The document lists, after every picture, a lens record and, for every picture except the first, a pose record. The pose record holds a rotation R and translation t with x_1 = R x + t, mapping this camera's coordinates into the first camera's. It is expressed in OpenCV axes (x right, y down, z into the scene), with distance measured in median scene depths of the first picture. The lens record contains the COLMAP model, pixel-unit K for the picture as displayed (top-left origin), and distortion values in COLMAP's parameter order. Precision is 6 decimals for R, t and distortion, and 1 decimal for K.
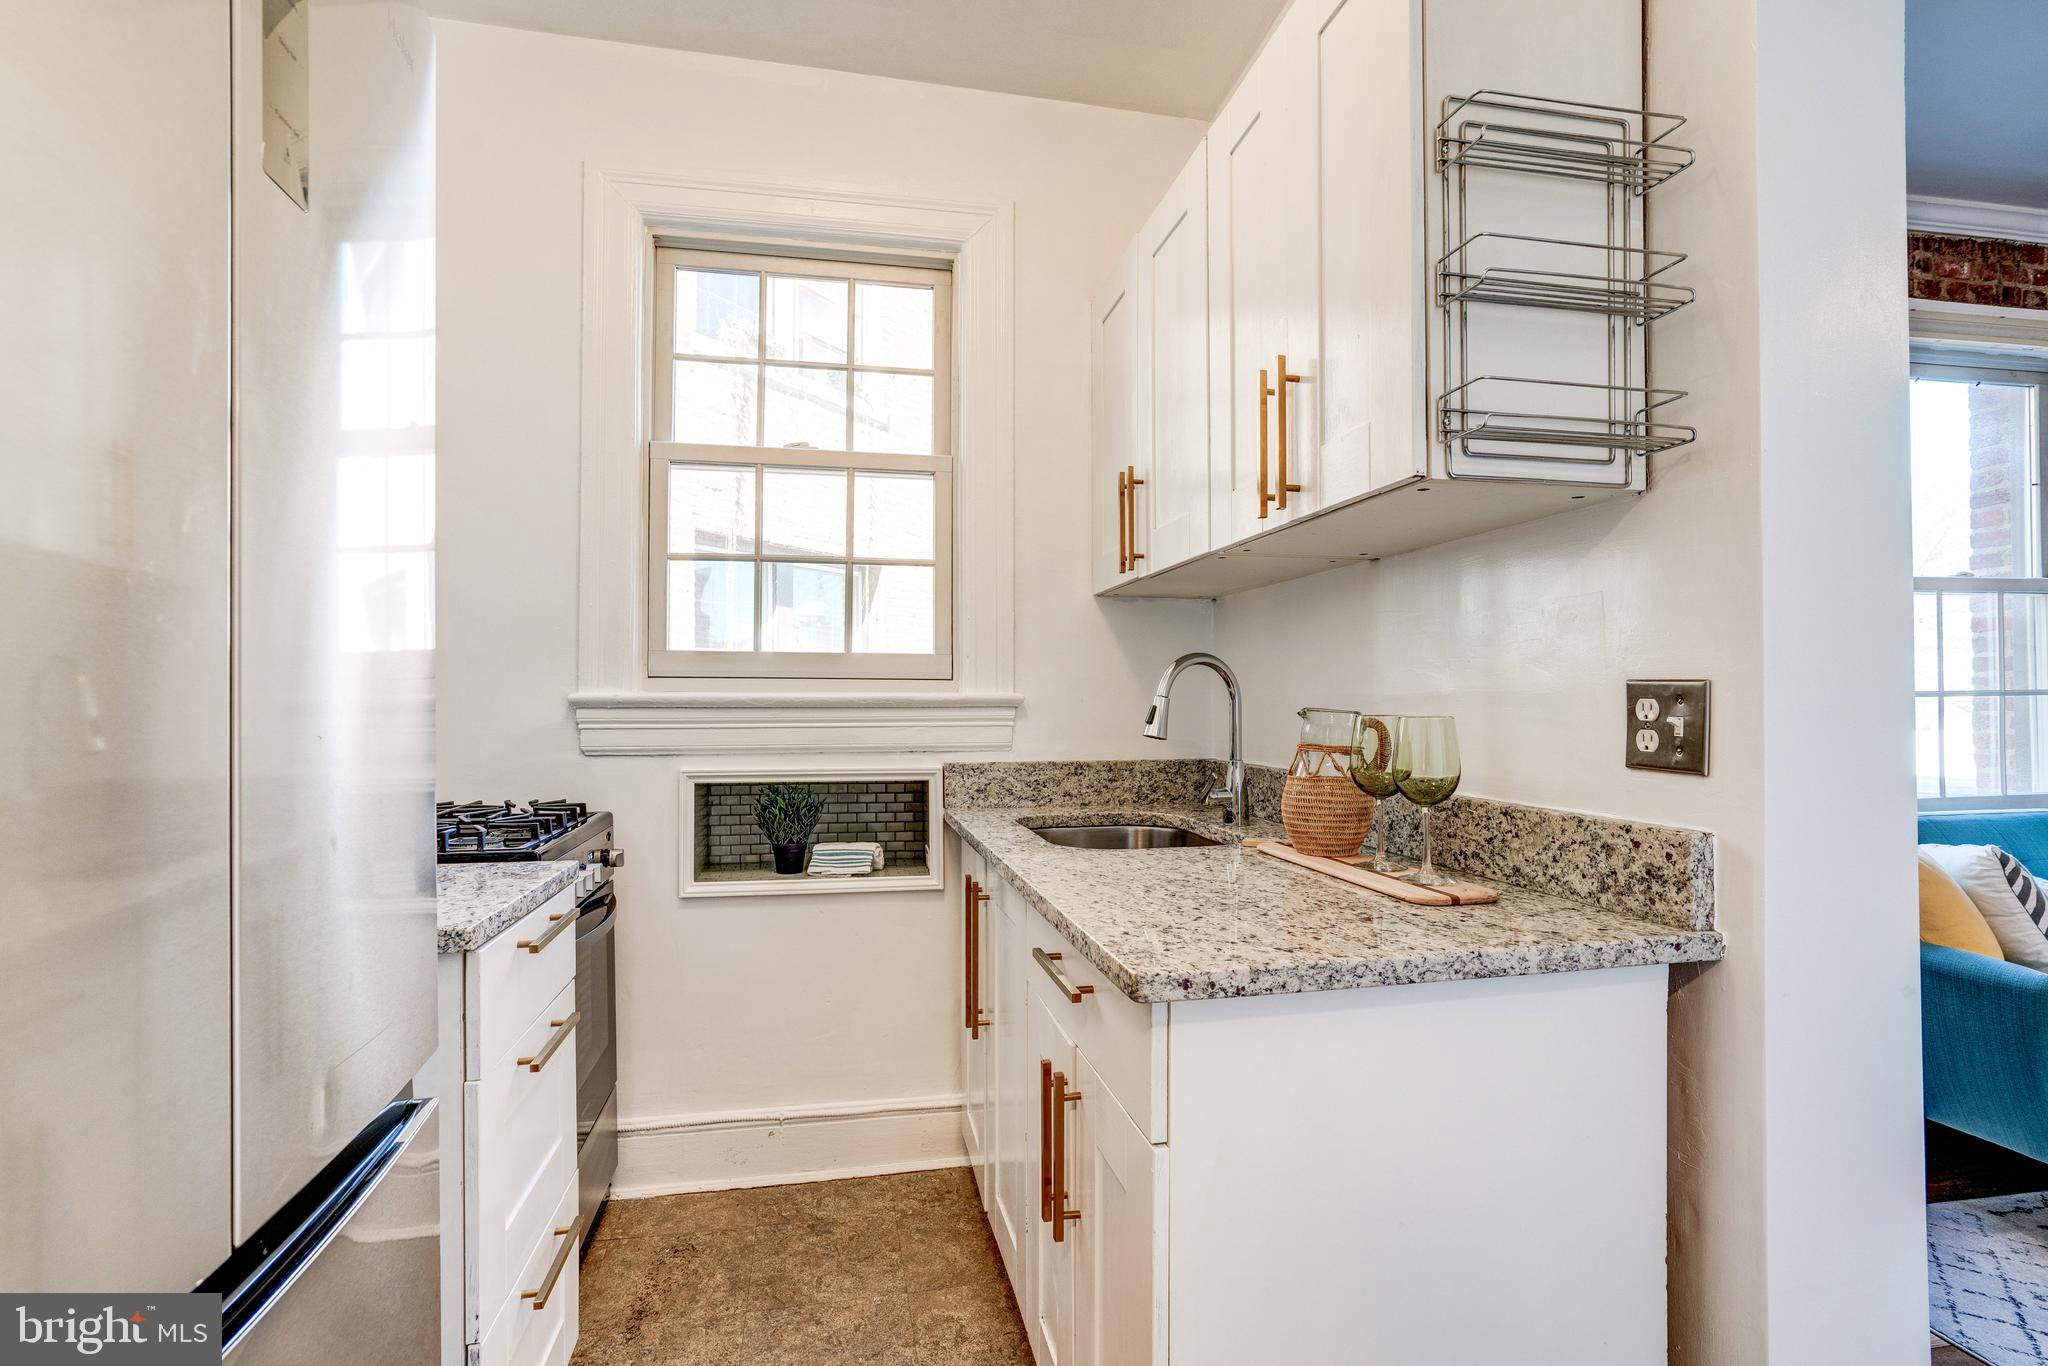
lens RADIAL K [[935.7, 0, 1024.0], [0, 935.7, 683.0], [0, 0, 1]] dist [-0.042433, 0.022847]
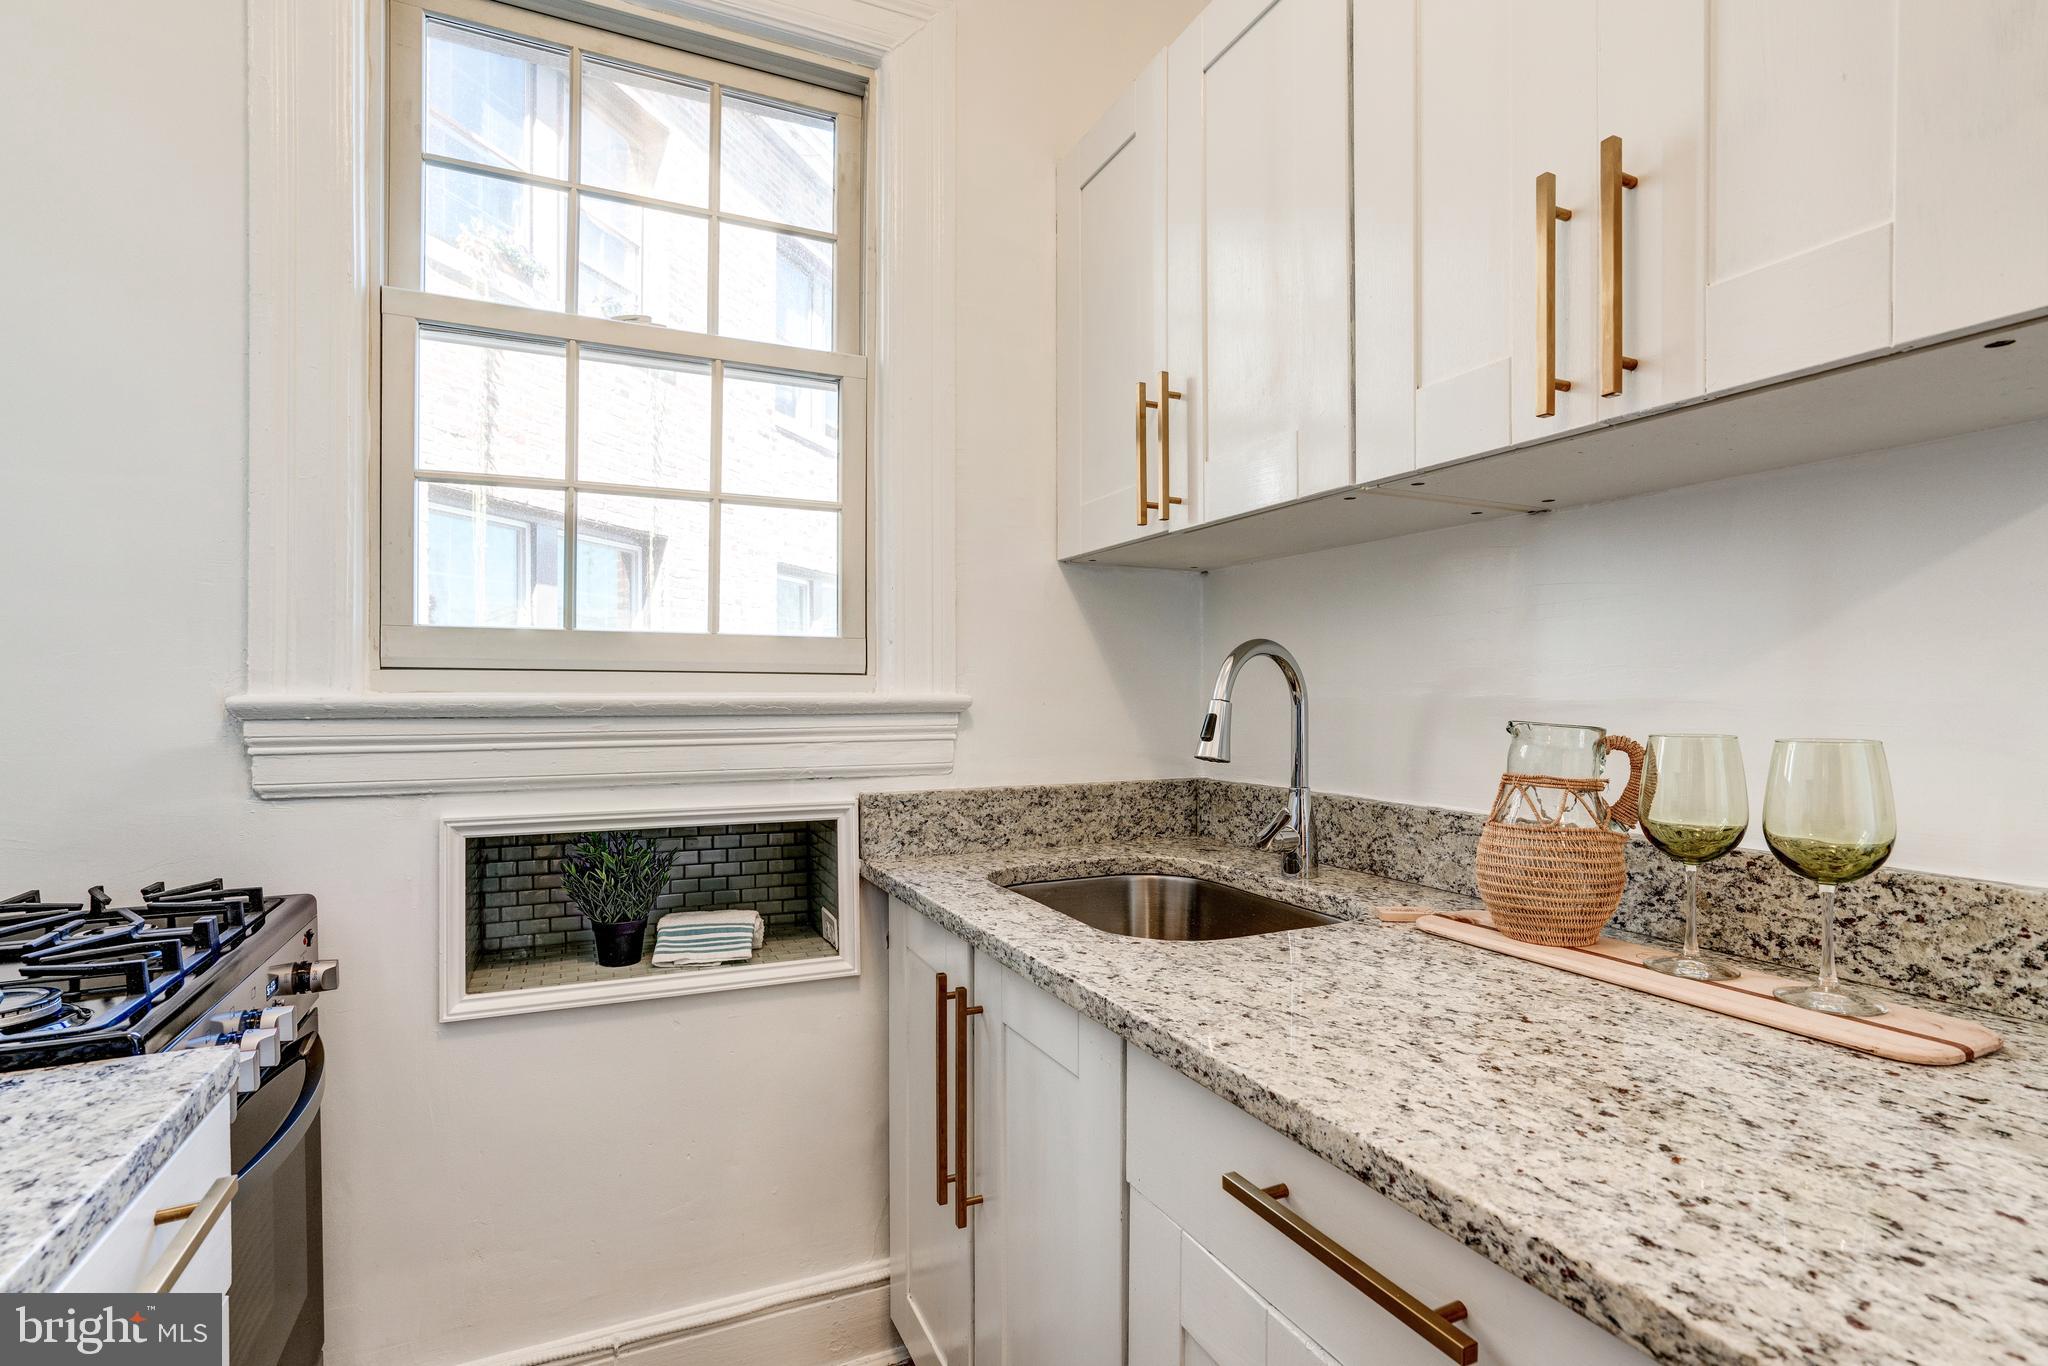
lens RADIAL K [[957.9, 0, 1043.4], [0, 957.9, 690.0], [0, 0, 1]] dist [-0.042276, 0.024089]
pose [[0.969815, 0.000829, 0.243839, -0.133734], [-0.004298, 0.999897, 0.013694, -0.002345], [-0.243803, -0.014329, 0.969719, 0.293129]]
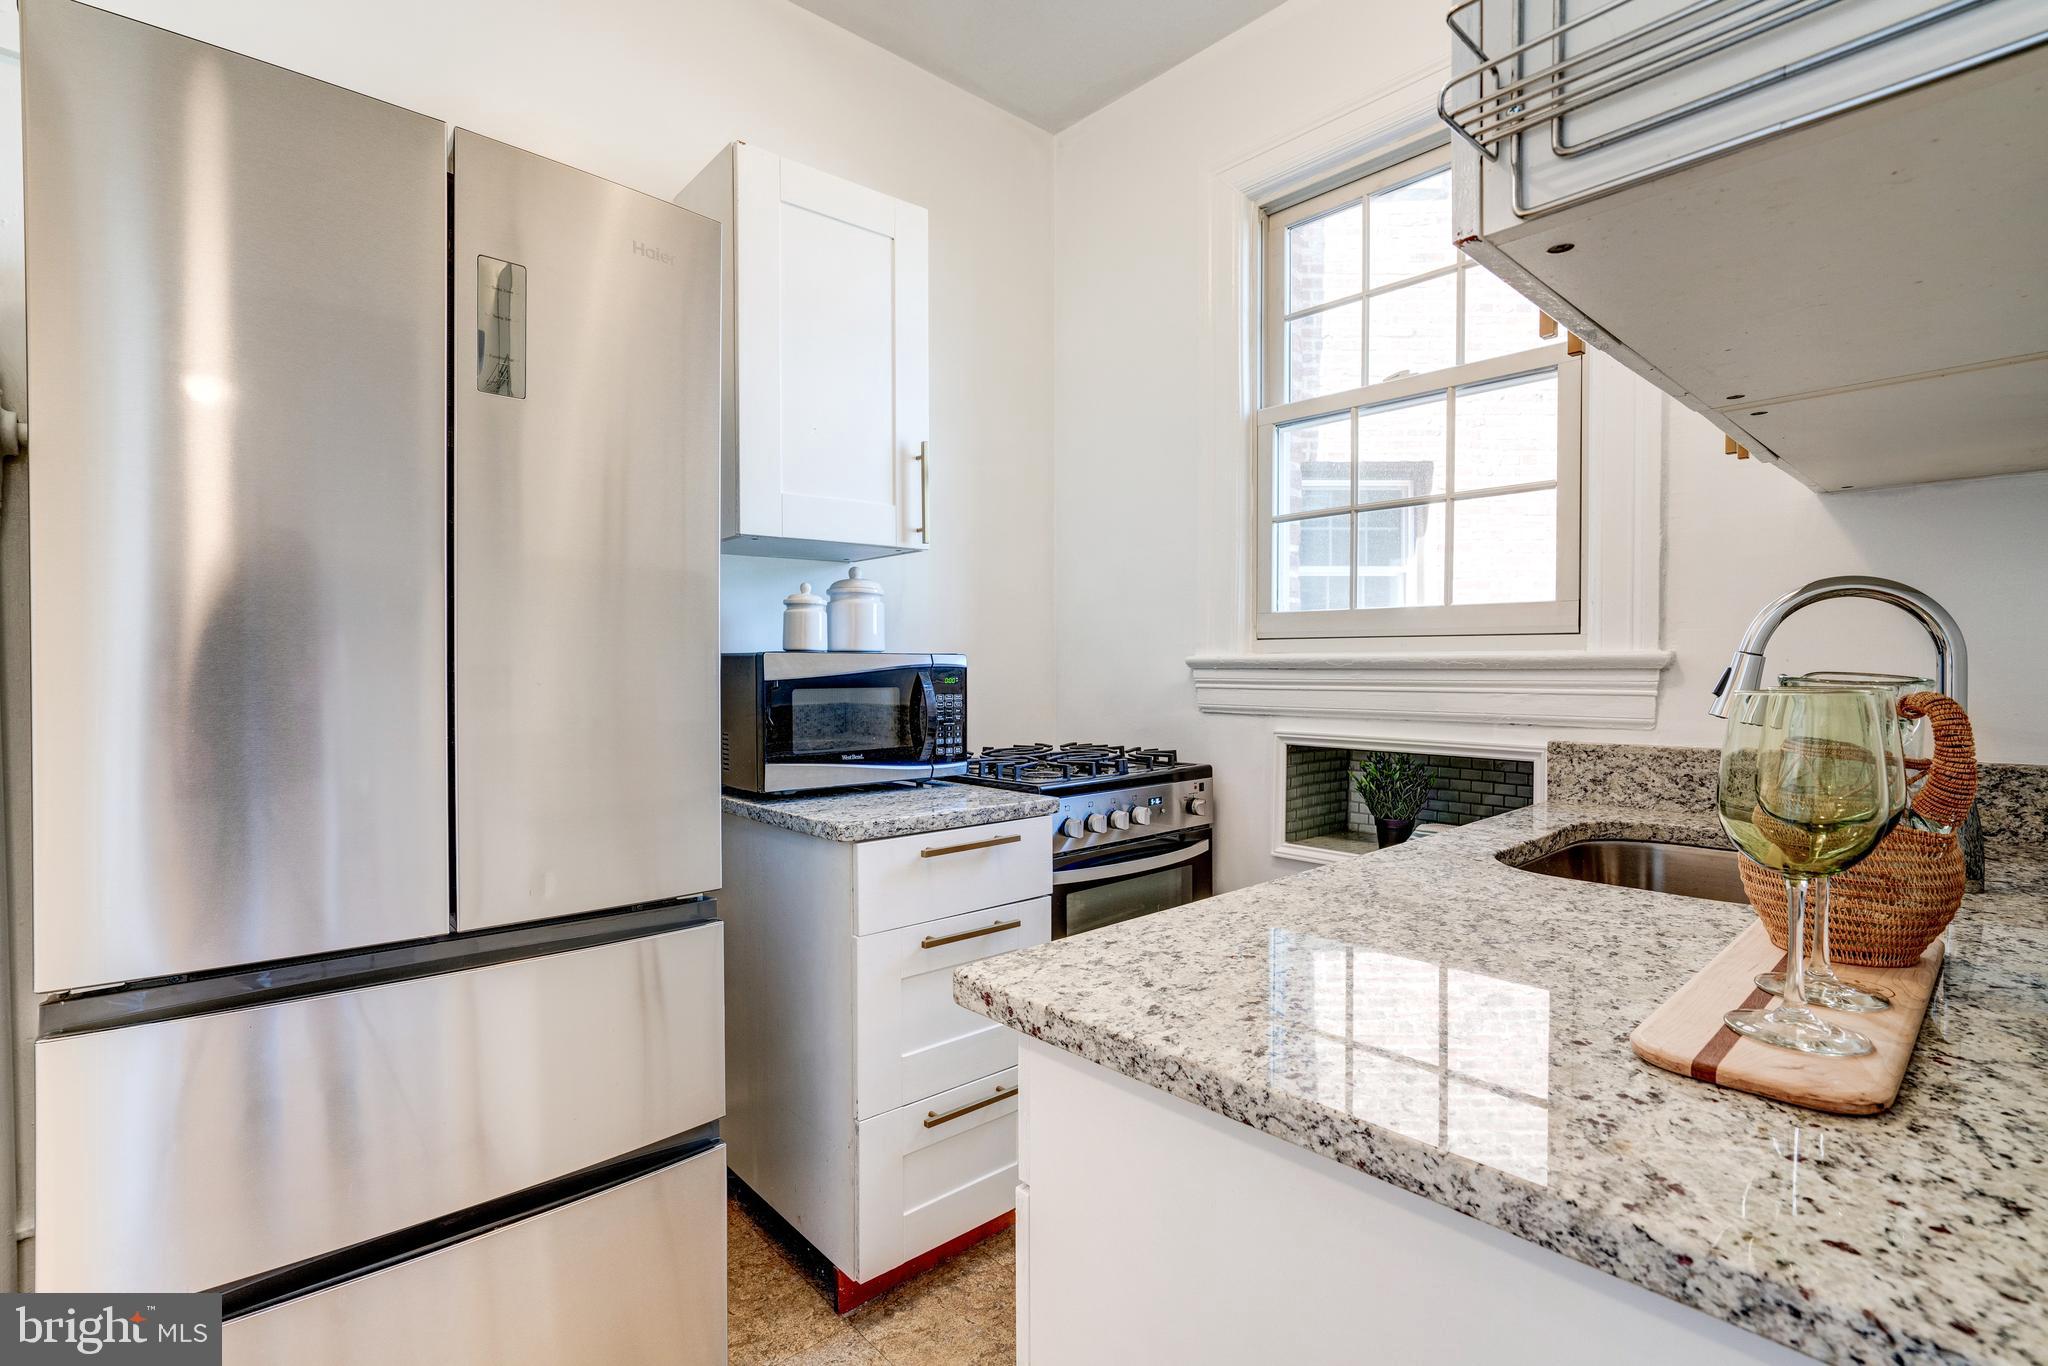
lens RADIAL K [[935.7, 0, 1024.0], [0, 935.7, 683.0], [0, 0, 1]] dist [-0.042433, 0.022847]
pose [[0.525093, 0.016396, -0.850887, 0.356757], [0.019176, 0.999333, 0.031090, 0.005142], [0.850829, -0.032642, 0.524428, 0.235898]]
